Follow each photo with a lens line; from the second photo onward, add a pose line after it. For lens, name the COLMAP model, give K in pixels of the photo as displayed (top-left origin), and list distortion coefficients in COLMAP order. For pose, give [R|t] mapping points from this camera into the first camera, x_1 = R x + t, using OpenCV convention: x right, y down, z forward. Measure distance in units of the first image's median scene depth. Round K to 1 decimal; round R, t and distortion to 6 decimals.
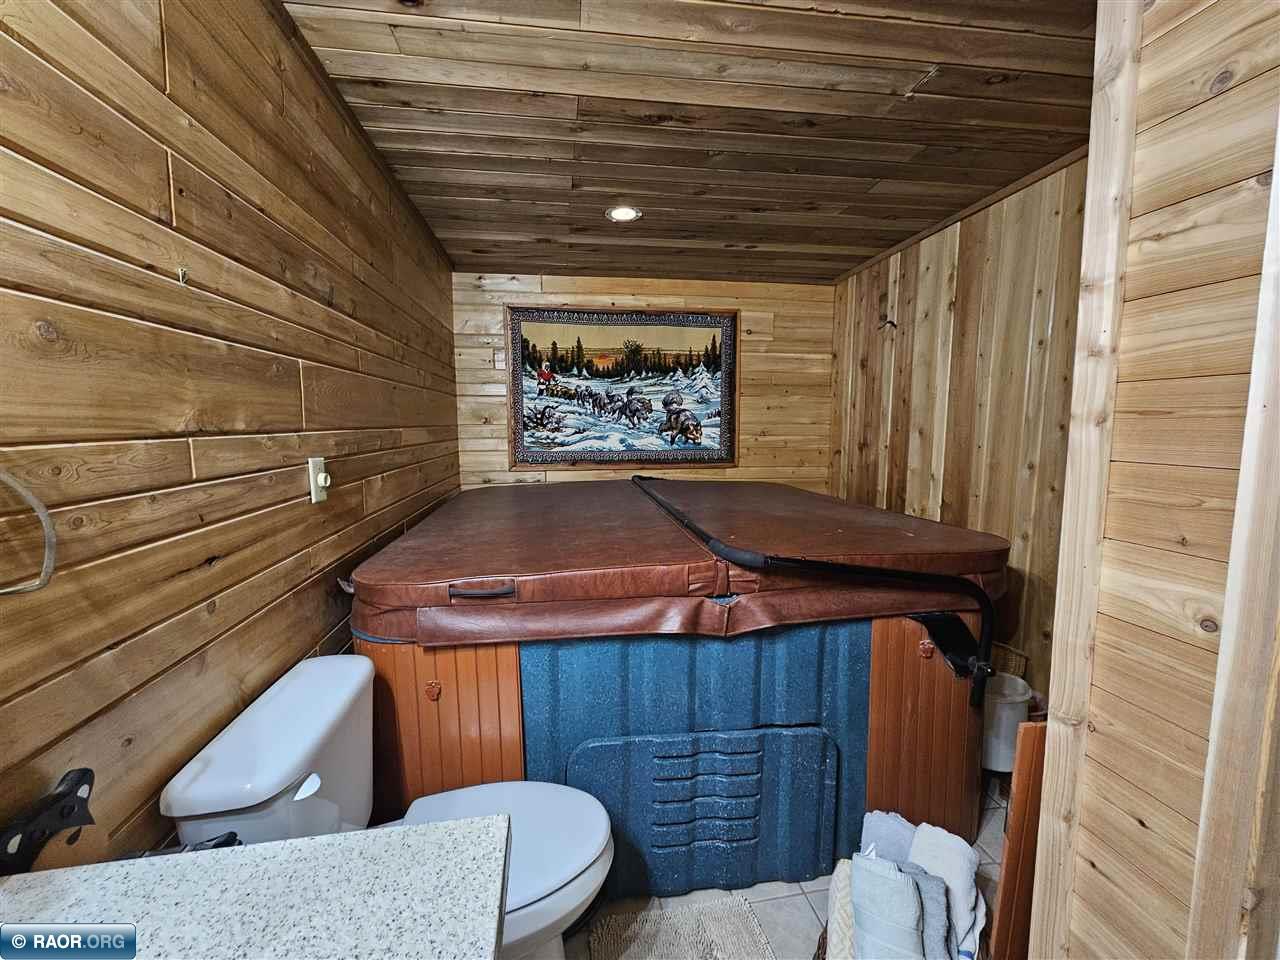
lens RADIAL K [[527.6, 0, 640.0], [0, 527.6, 480.0], [0, 0, 1]] dist [-0.000661, 0.000001]
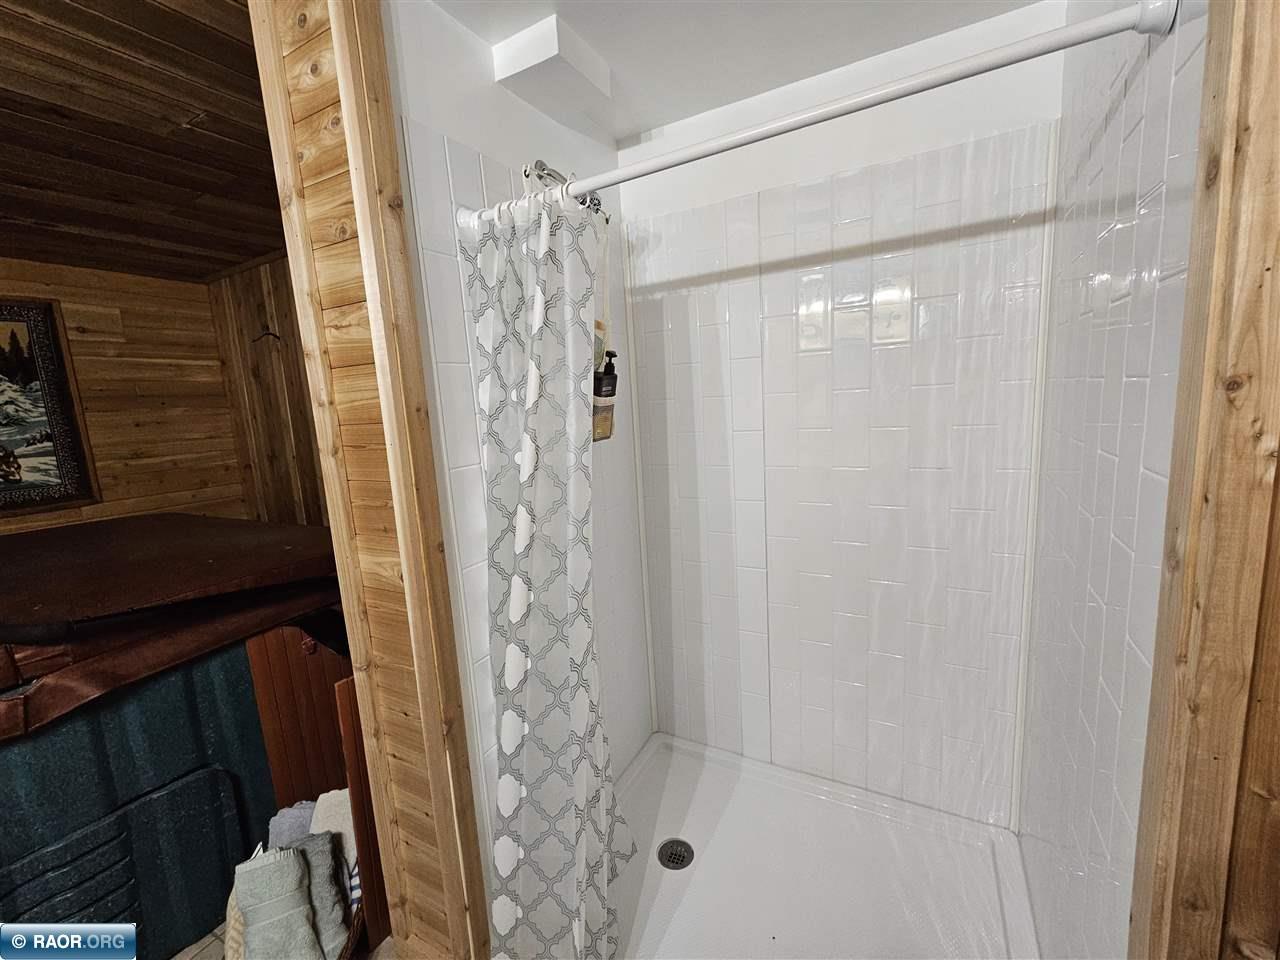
lens RADIAL K [[521.0, 0, 638.2], [0, 521.0, 477.9], [0, 0, 1]] dist [-0.000408, -0.000287]
pose [[0.599390, -0.152591, 0.785778, 0.120221], [0.142526, 0.986320, 0.082816, -0.021339], [-0.787666, 0.062355, 0.612939, -0.211399]]
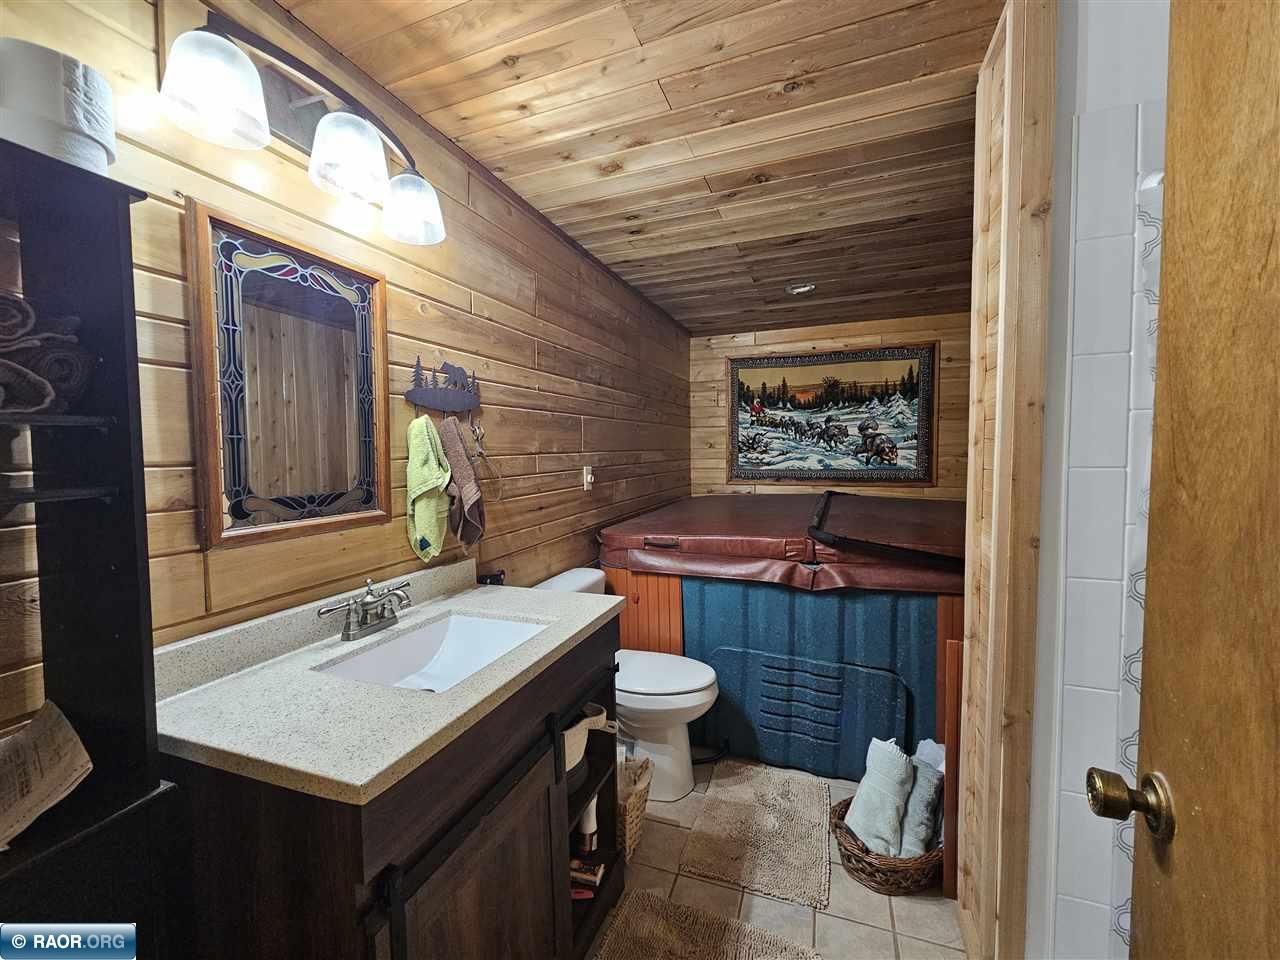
lens RADIAL K [[521.0, 0, 638.2], [0, 521.0, 477.9], [0, 0, 1]] dist [-0.000408, -0.000287]
pose [[0.873435, 0.020314, -0.486517, 0.339225], [-0.043364, 0.998405, -0.036162, 0.042977], [0.485006, 0.052683, 0.872923, -0.404289]]
